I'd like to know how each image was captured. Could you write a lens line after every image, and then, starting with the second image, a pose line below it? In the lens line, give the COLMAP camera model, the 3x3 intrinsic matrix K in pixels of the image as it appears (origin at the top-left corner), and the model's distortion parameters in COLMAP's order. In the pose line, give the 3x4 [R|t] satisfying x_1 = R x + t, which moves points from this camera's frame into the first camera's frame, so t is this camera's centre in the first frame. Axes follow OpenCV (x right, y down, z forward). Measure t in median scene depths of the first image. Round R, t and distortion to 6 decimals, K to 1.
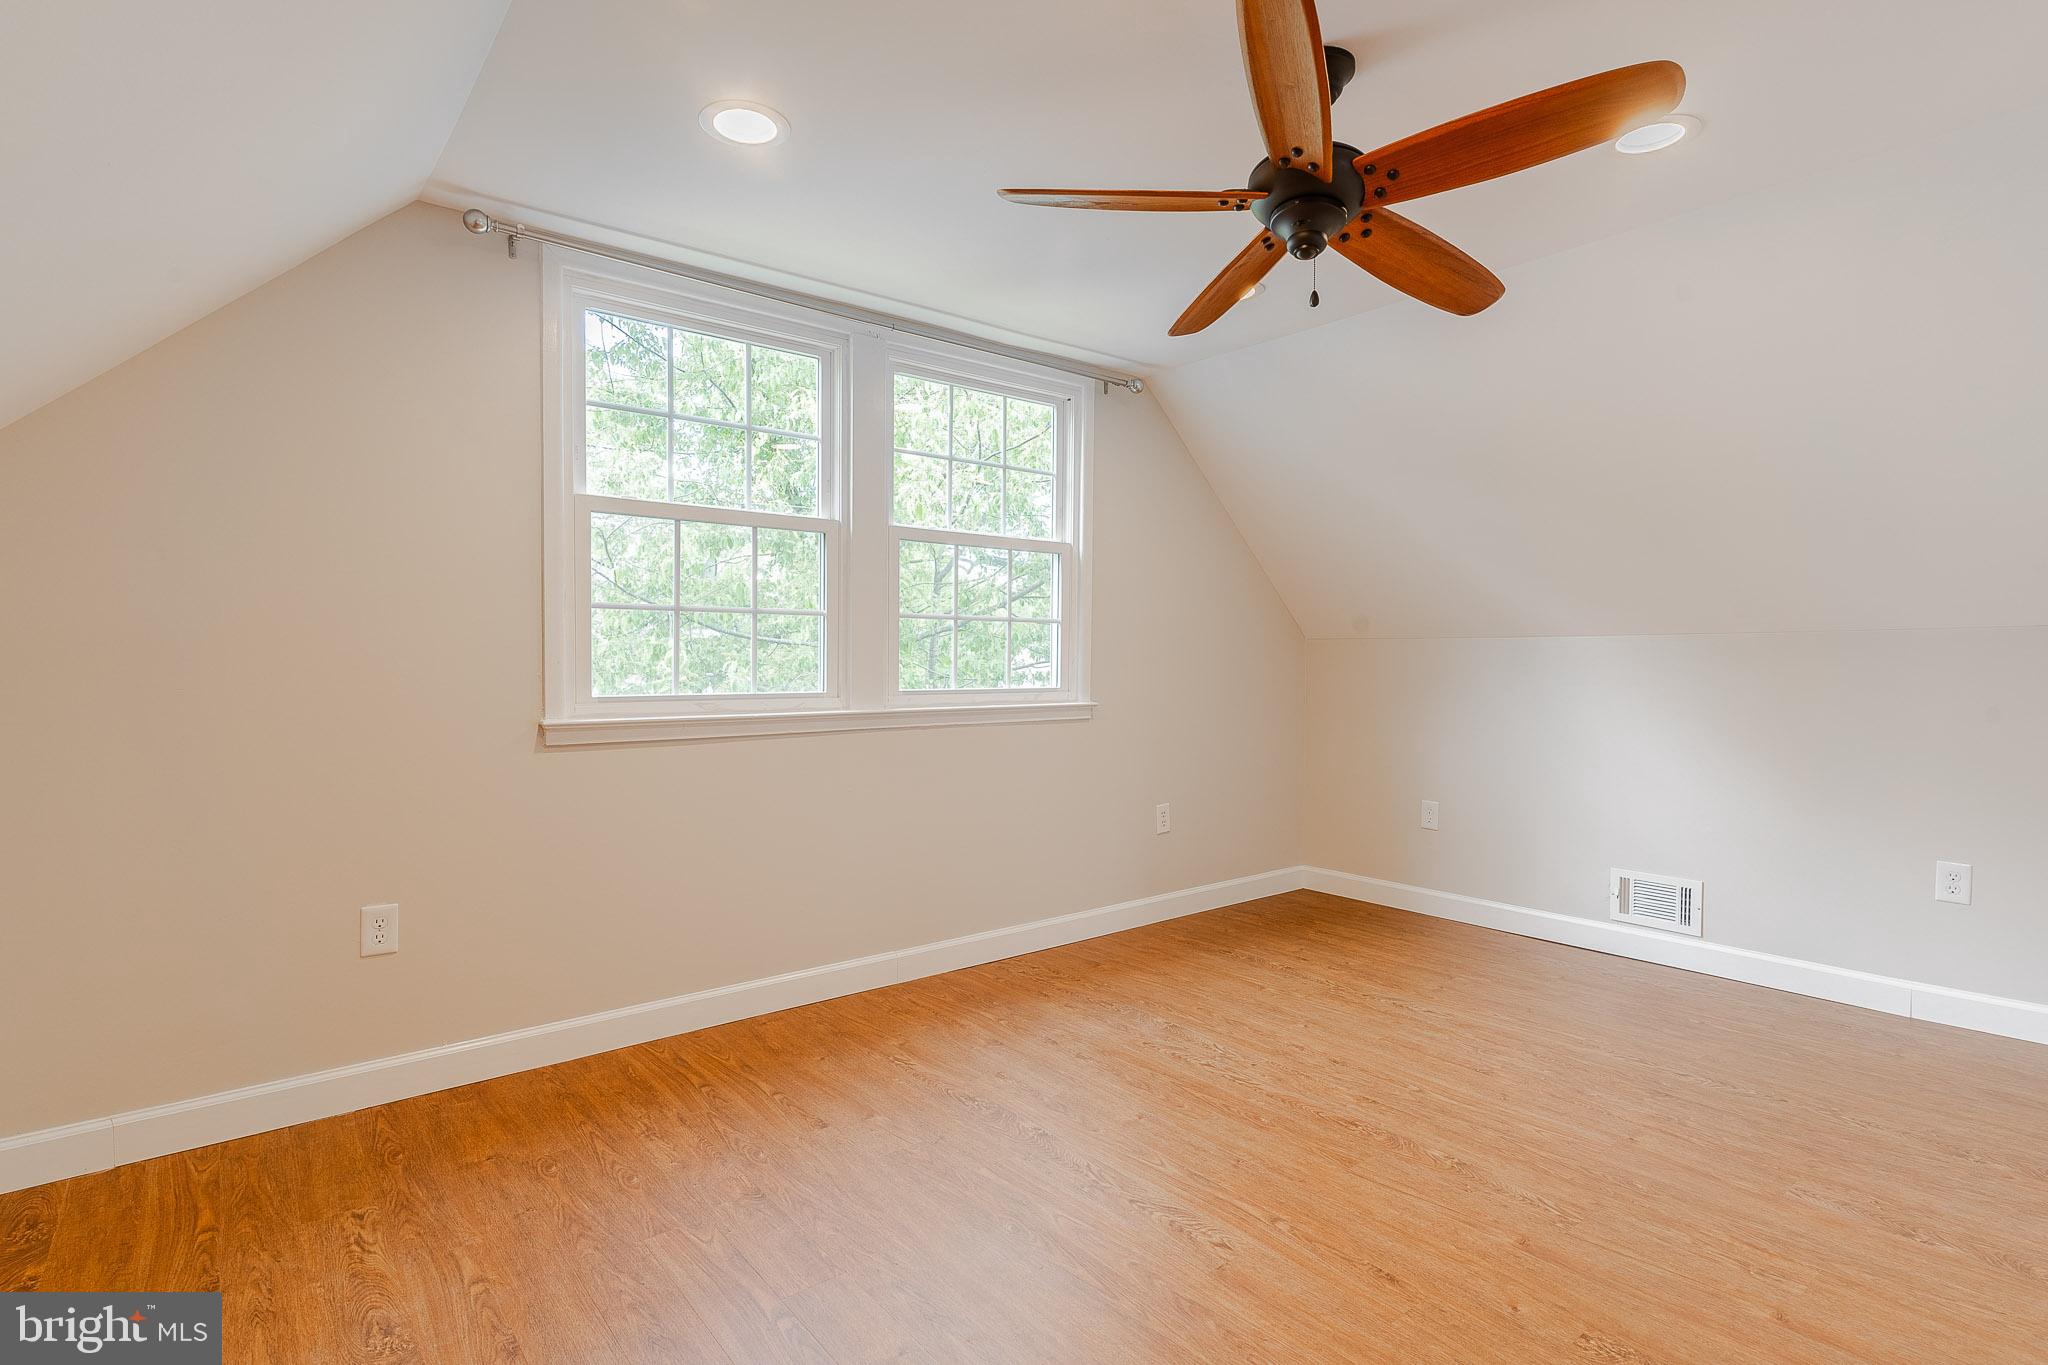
lens RADIAL K [[1003.3, 0, 1054.3], [0, 1003.3, 685.0], [0, 0, 1]] dist [-0.002177, 0.000192]
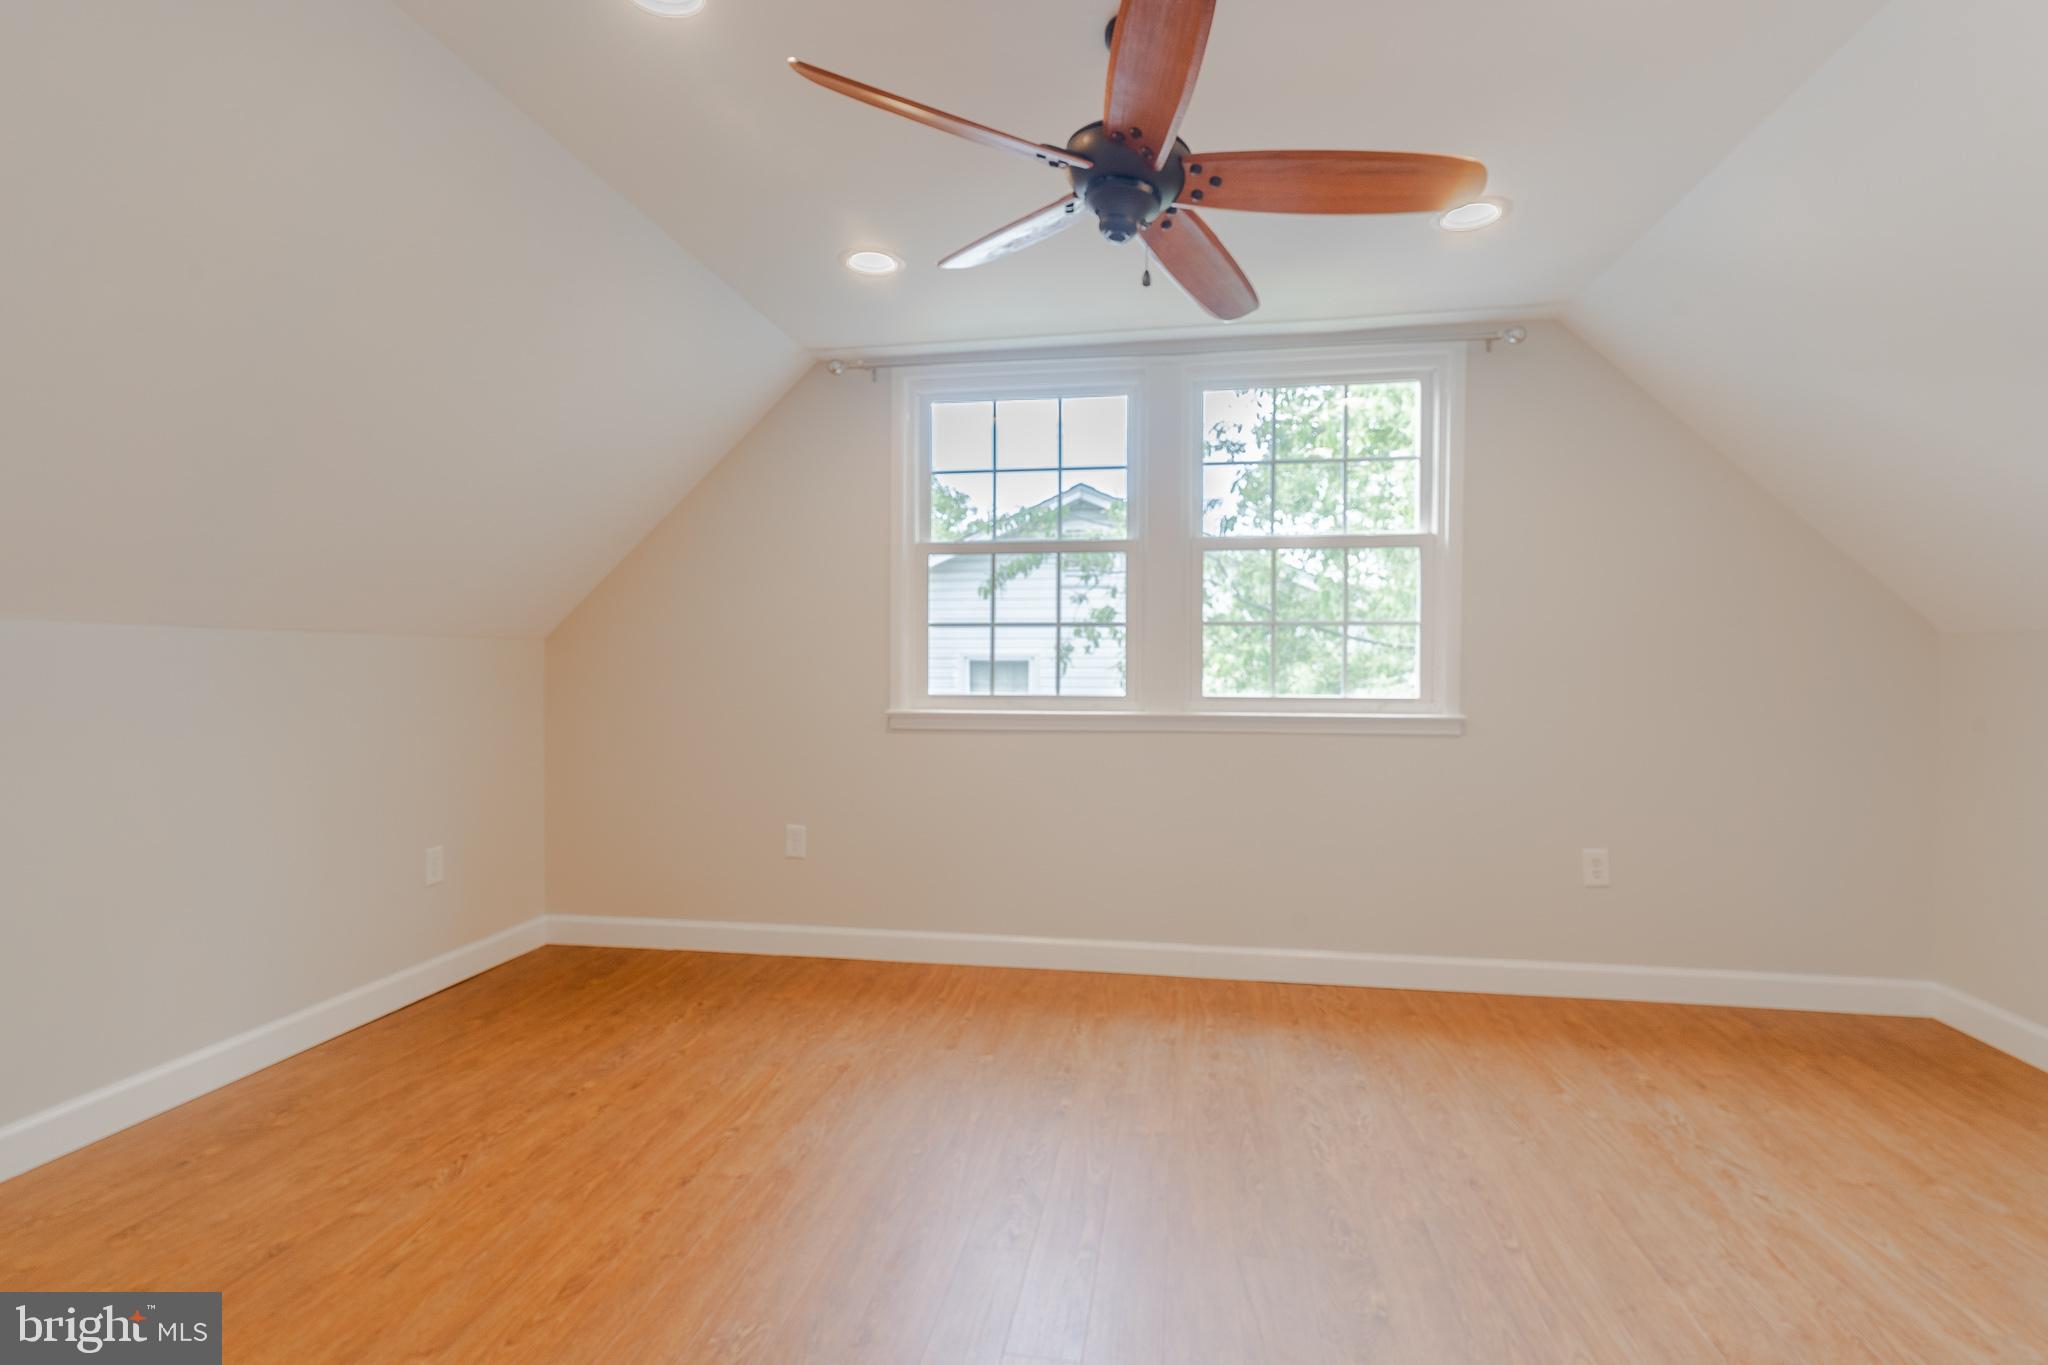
lens RADIAL K [[1008.9, 0, 1031.0], [0, 1008.9, 684.3], [0, 0, 1]] dist [0.002464, -0.000488]
pose [[0.656702, 0.014613, -0.754009, 0.544734], [-0.019012, 0.999815, 0.002818, -0.006353], [0.753911, 0.012485, 0.656858, 0.187999]]
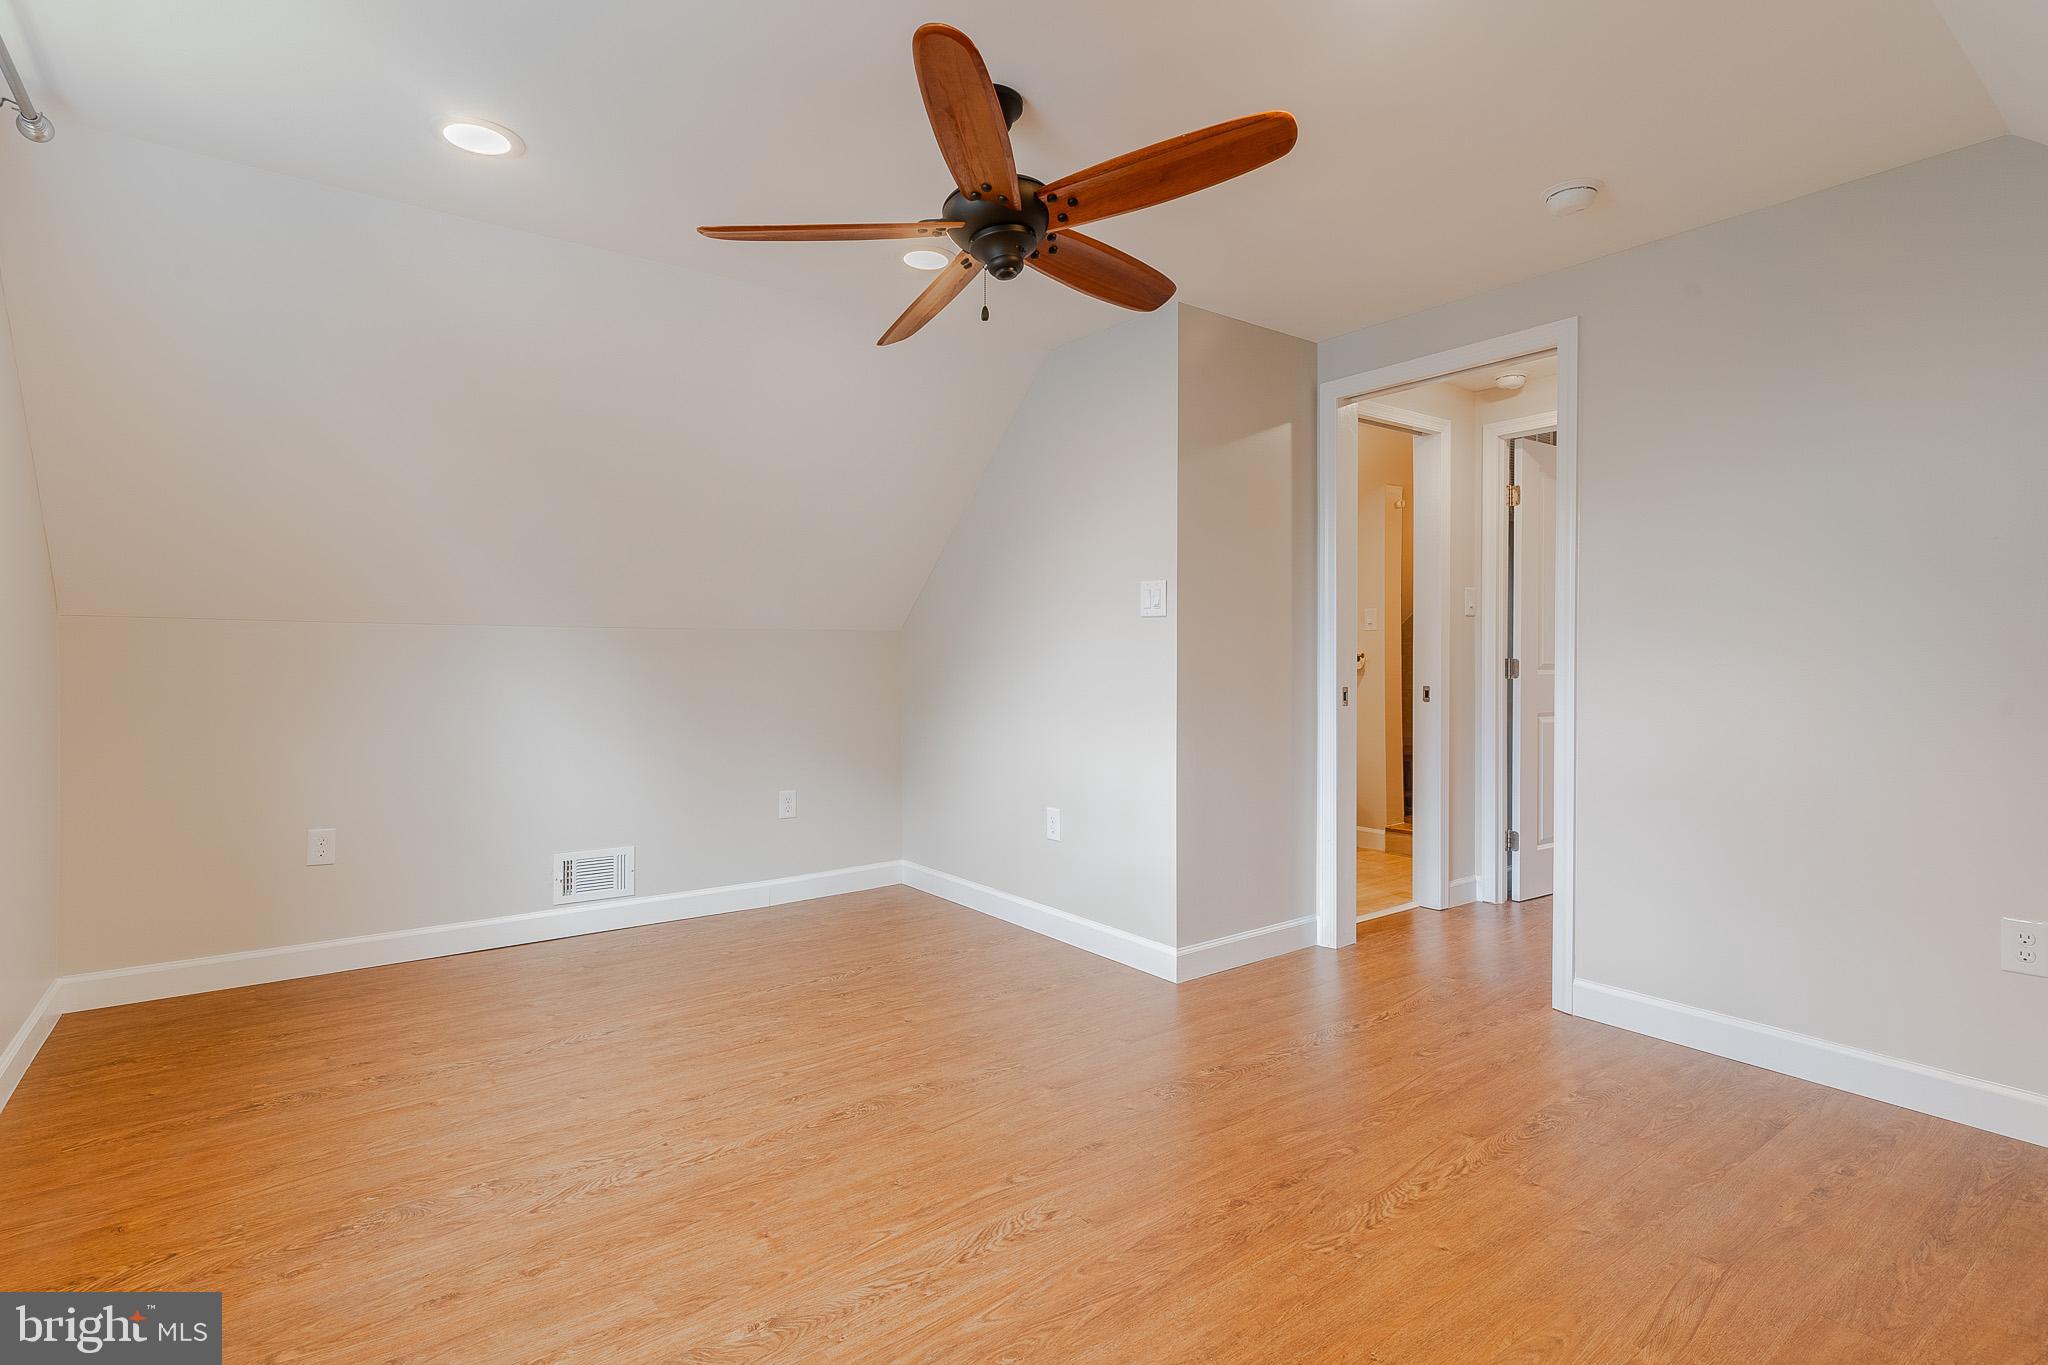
lens RADIAL K [[978.5, 0, 1013.1], [0, 978.5, 680.8], [0, 0, 1]] dist [0.000587, -0.000364]
pose [[0.073182, -0.028848, 0.996901, -0.477310], [0.022369, 0.999378, 0.027278, -0.013362], [-0.997068, 0.020304, 0.073782, 0.546070]]
